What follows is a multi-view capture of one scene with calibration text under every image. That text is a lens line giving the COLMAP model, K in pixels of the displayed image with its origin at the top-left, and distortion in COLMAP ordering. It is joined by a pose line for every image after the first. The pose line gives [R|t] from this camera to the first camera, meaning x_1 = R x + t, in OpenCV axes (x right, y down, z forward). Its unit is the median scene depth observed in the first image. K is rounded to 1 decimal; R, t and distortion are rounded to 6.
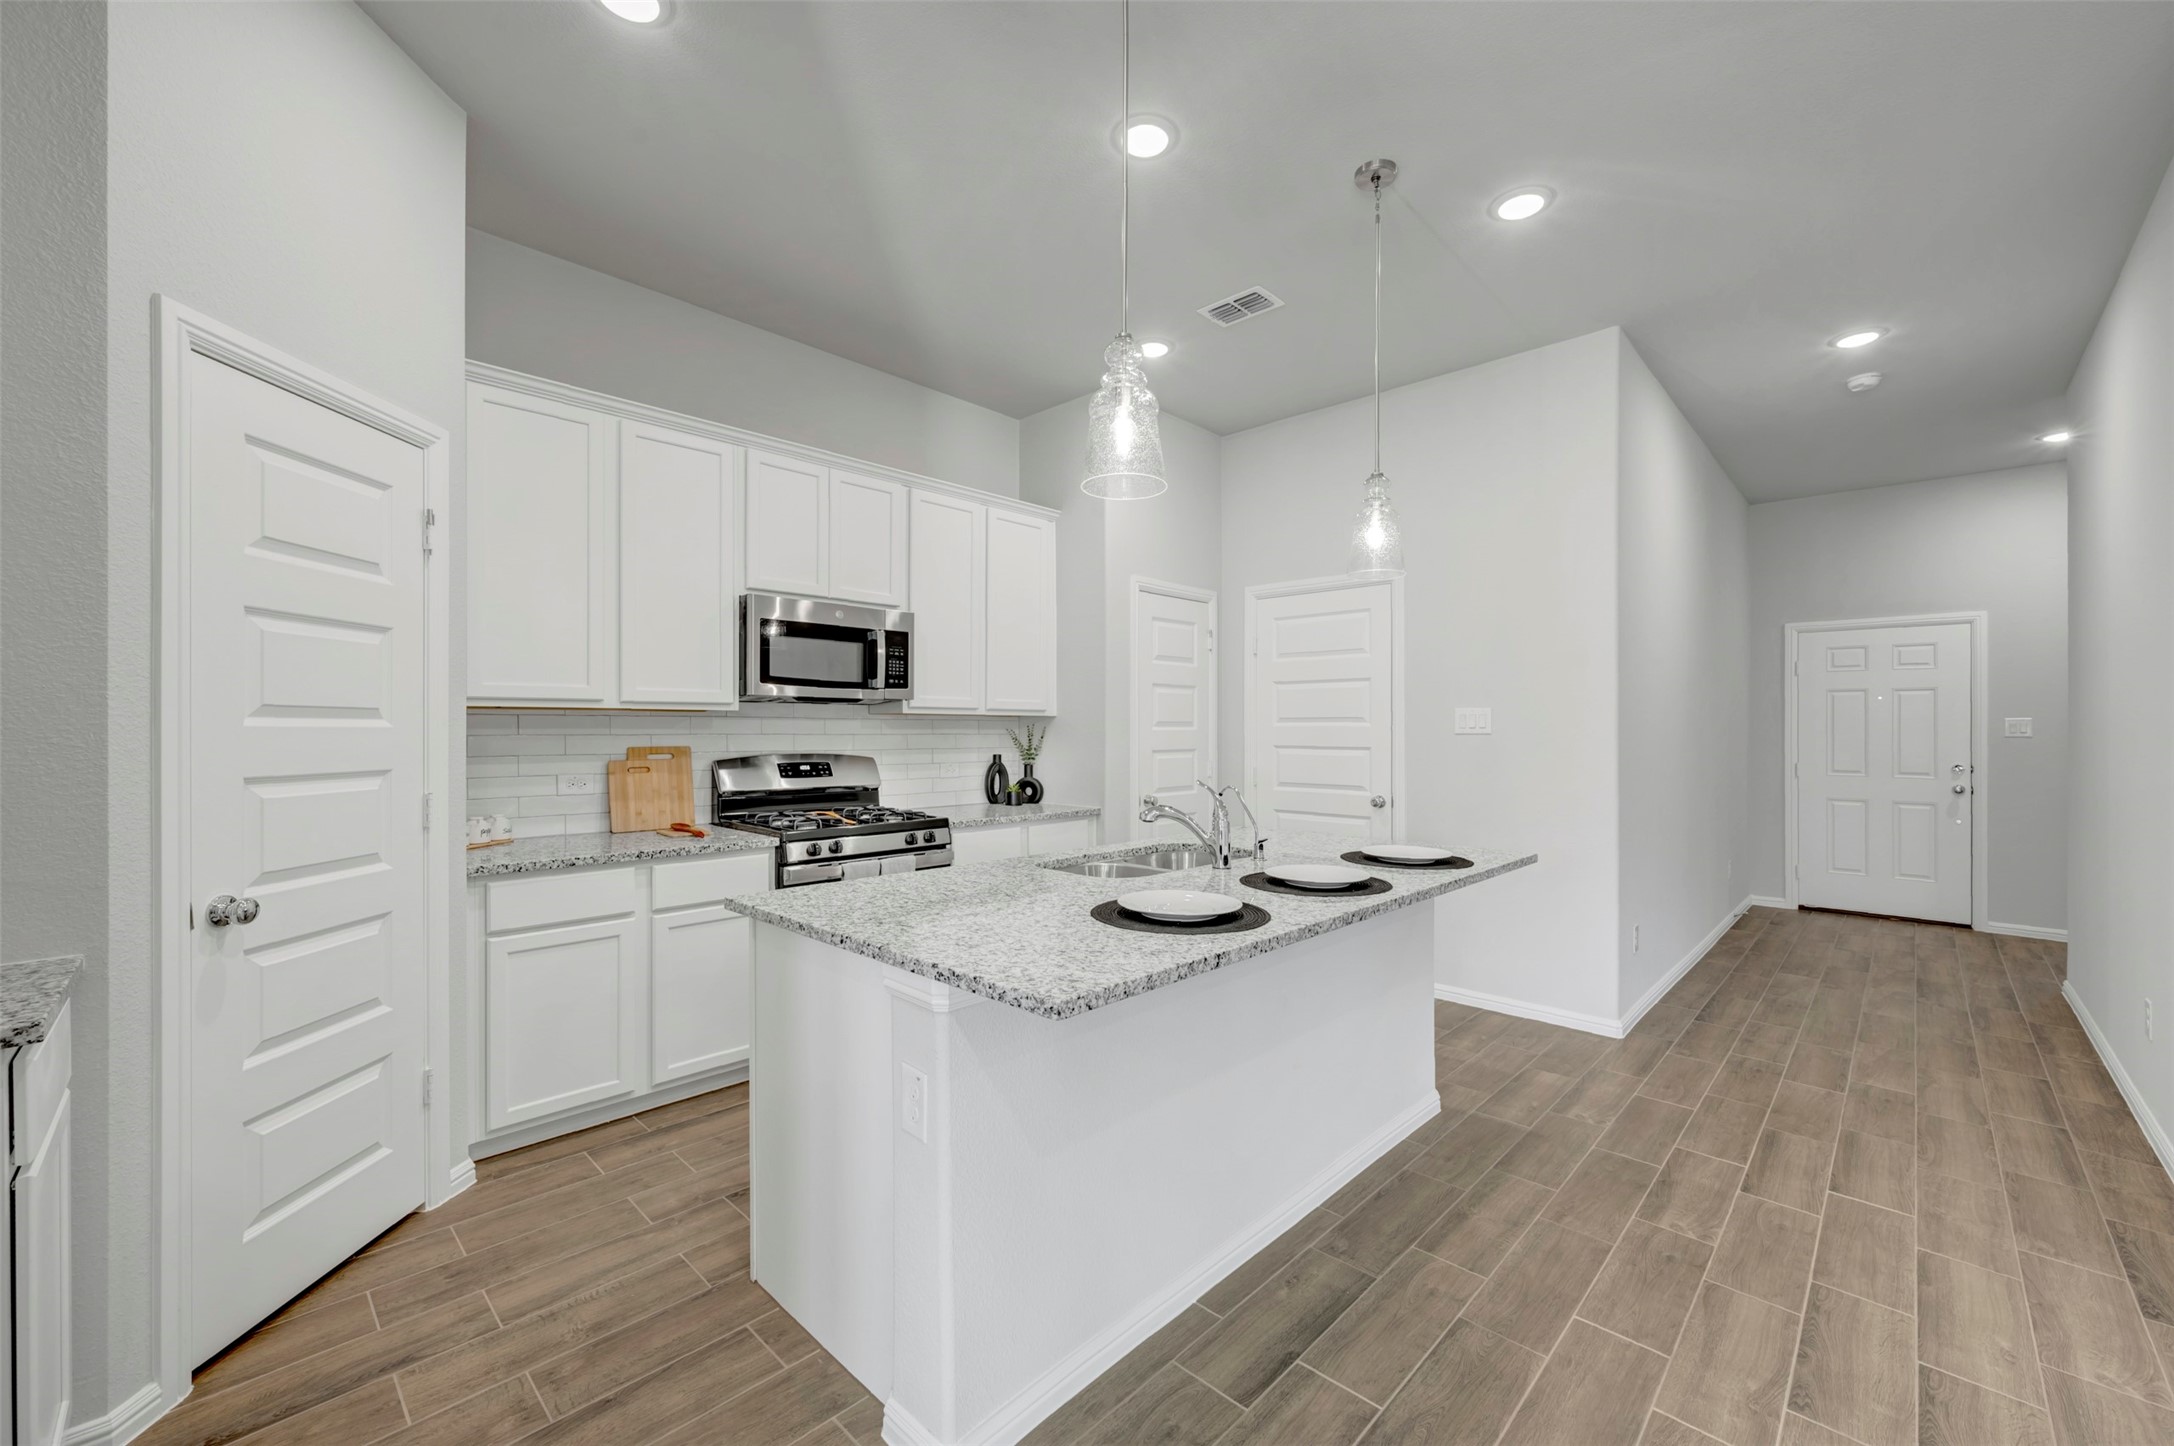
lens RADIAL K [[861.4, 0, 1093.1], [0, 861.4, 729.4], [0, 0, 1]] dist [0.001341, -0.000022]
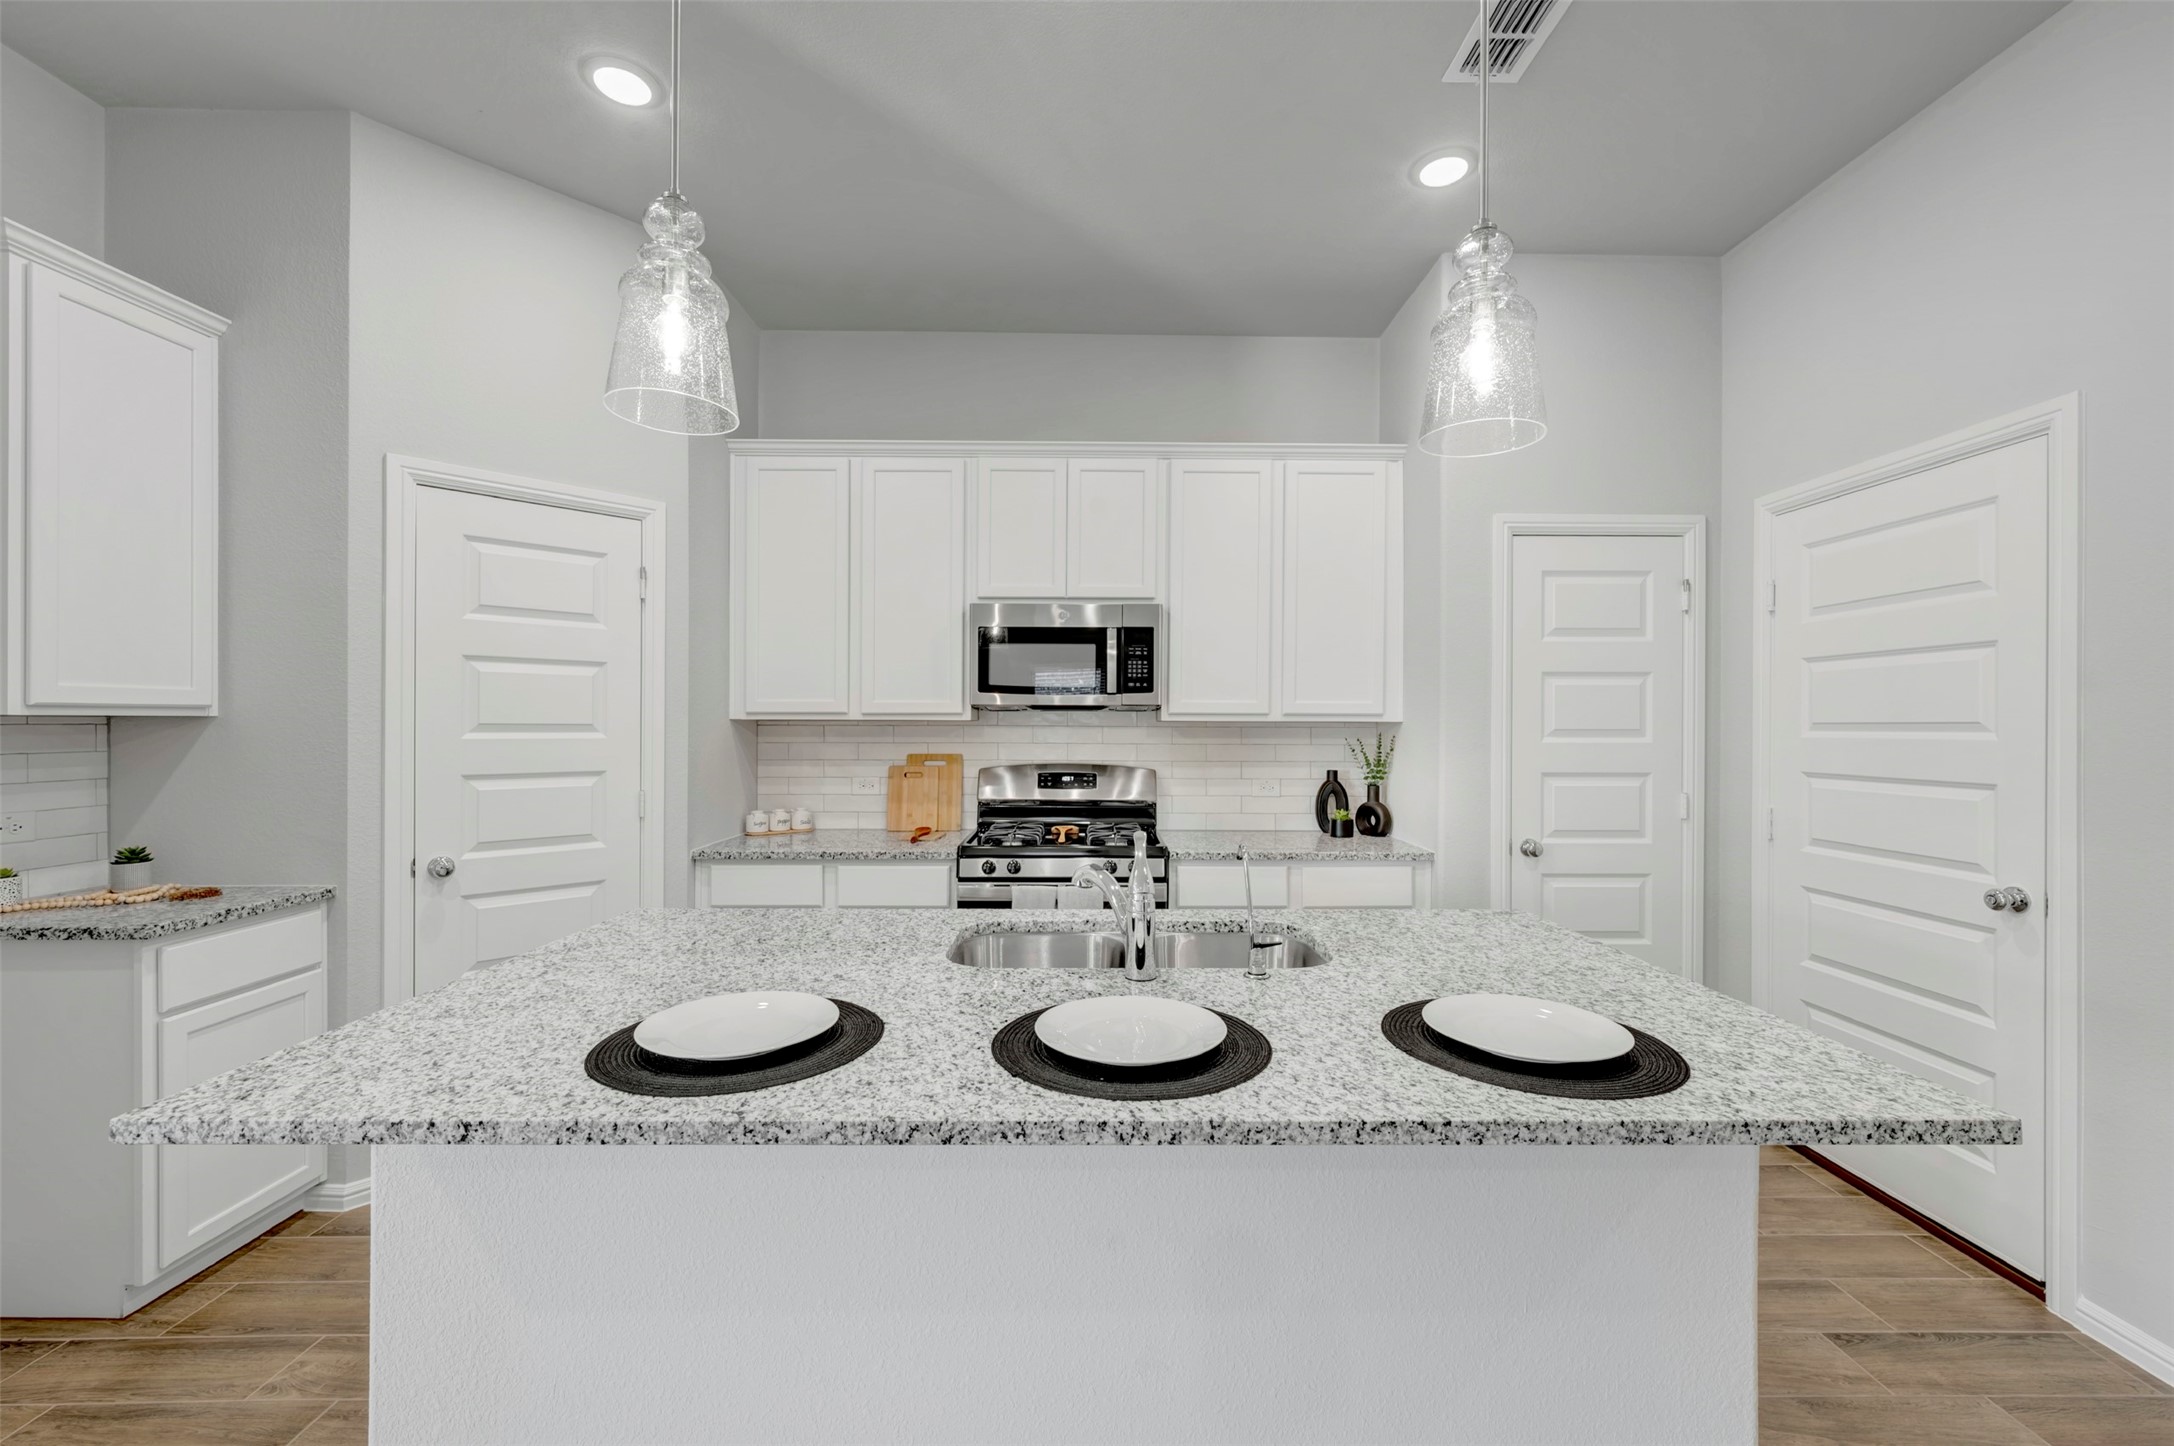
lens RADIAL K [[861.4, 0, 1099.2], [0, 861.4, 728.0], [0, 0, 1]] dist [0.001341, -0.000022]
pose [[0.701233, 0.000746, -0.712932, 0.414164], [-0.001827, 0.999998, -0.000751, -0.012173], [0.712930, 0.001829, 0.701233, 0.400338]]
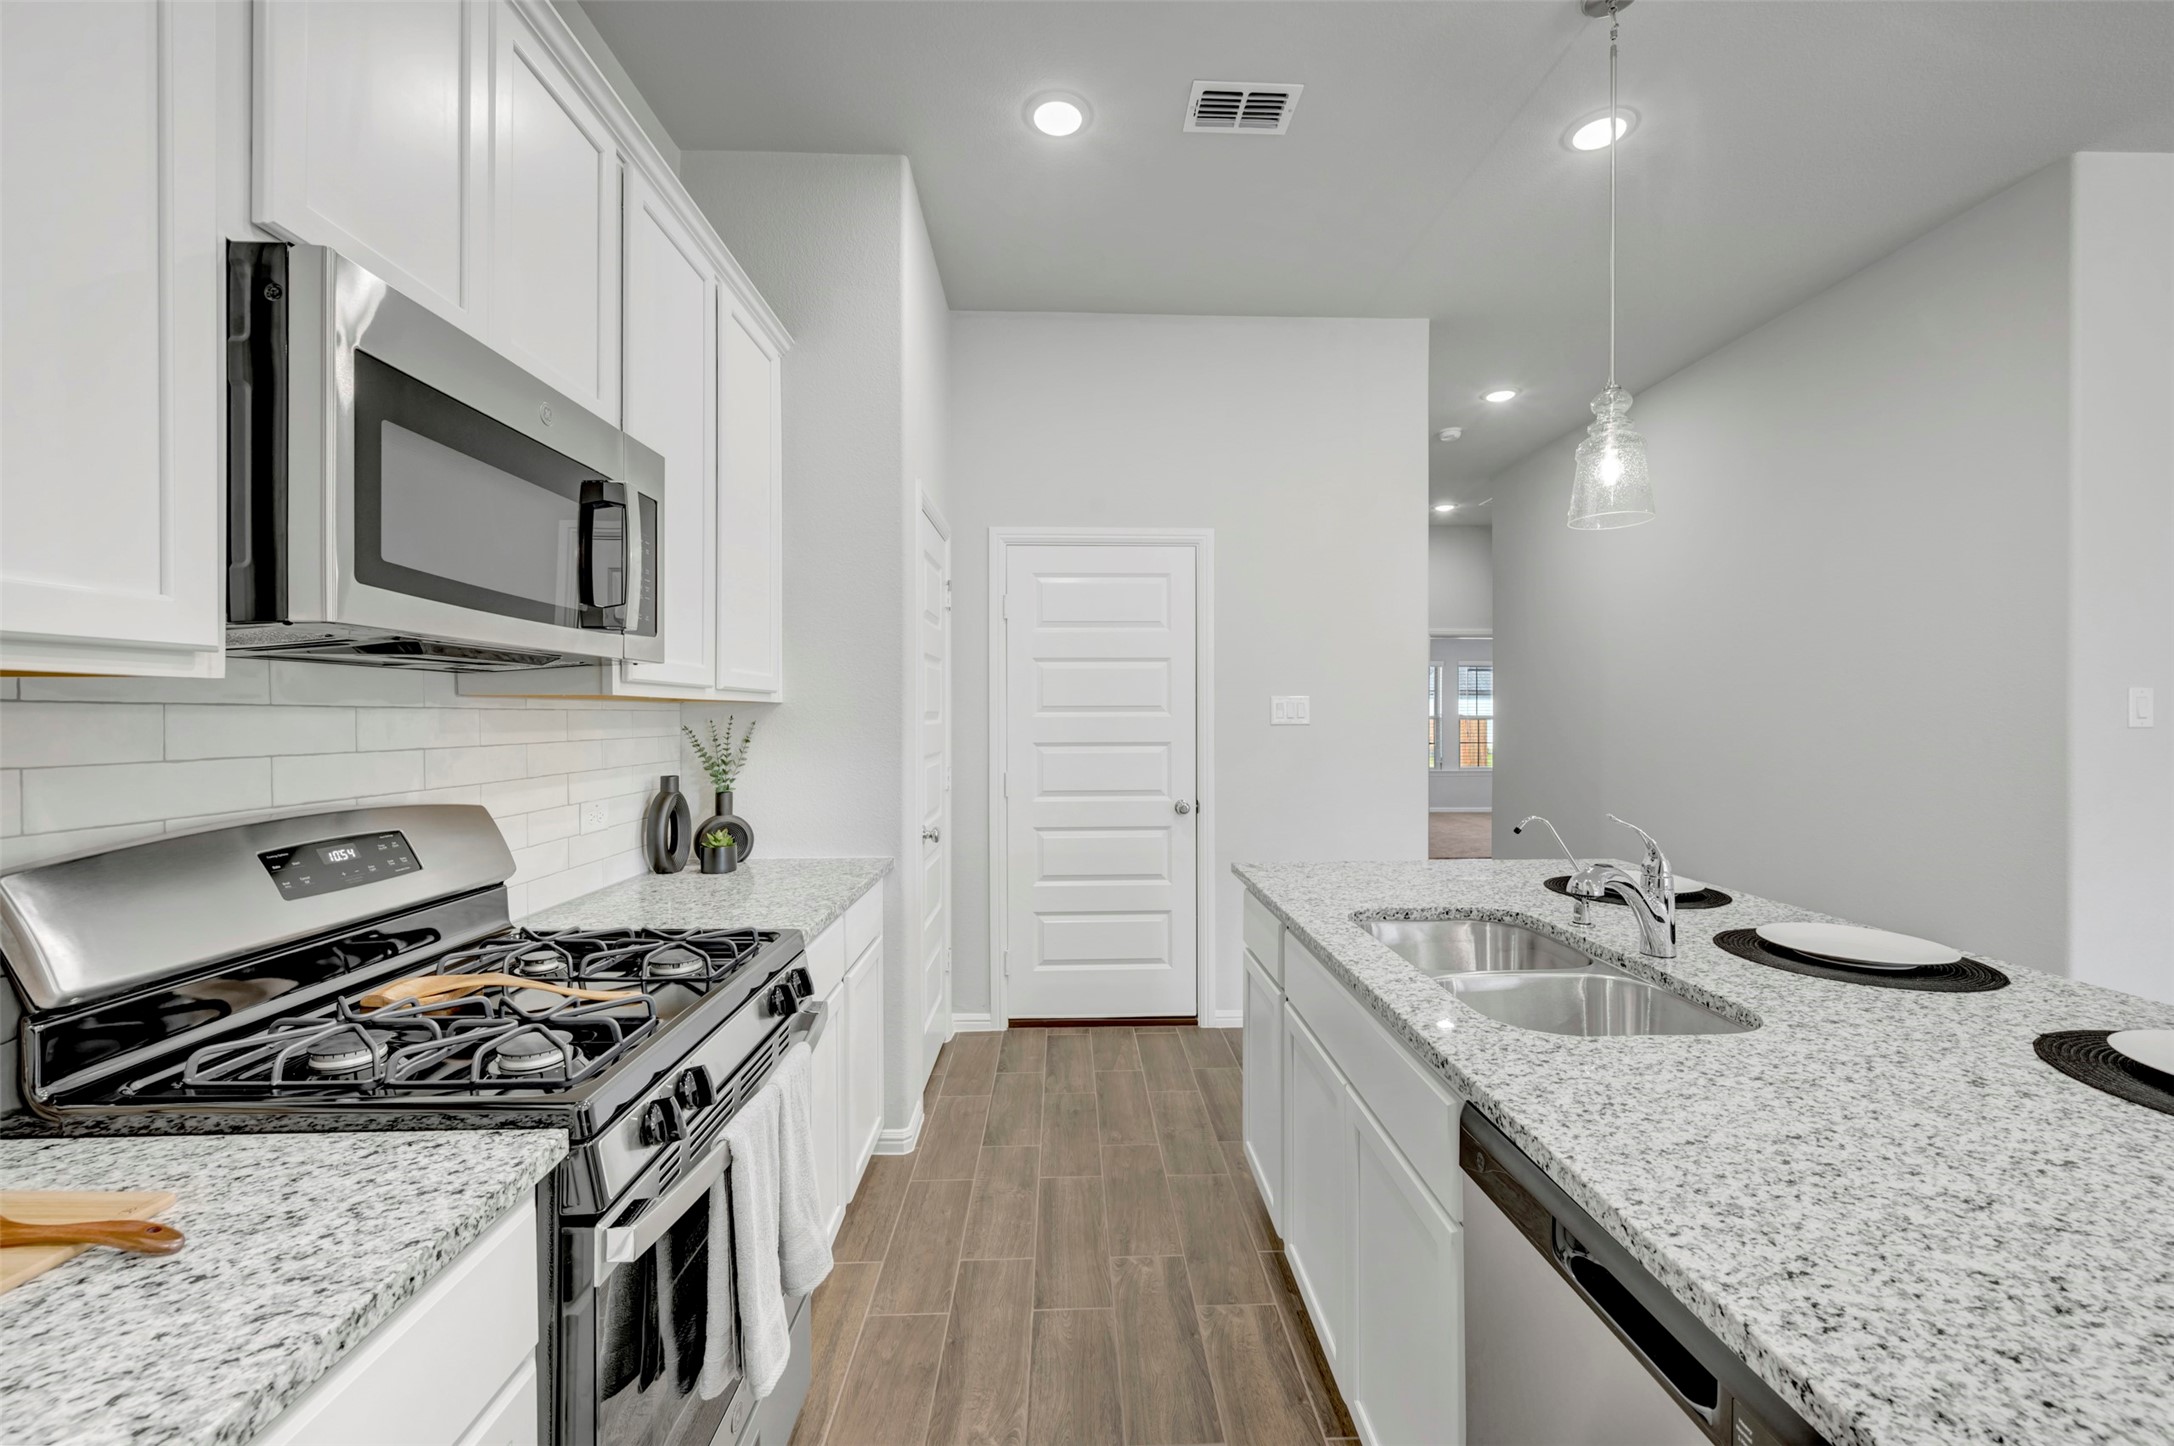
lens RADIAL K [[861.4, 0, 1096.8], [0, 861.4, 714.0], [0, 0, 1]] dist [0.001341, -0.000022]
pose [[0.690306, -0.004103, 0.723506, -0.420399], [0.003210, 0.999991, 0.002609, -0.010975], [-0.723511, 0.000522, 0.690313, 0.632086]]
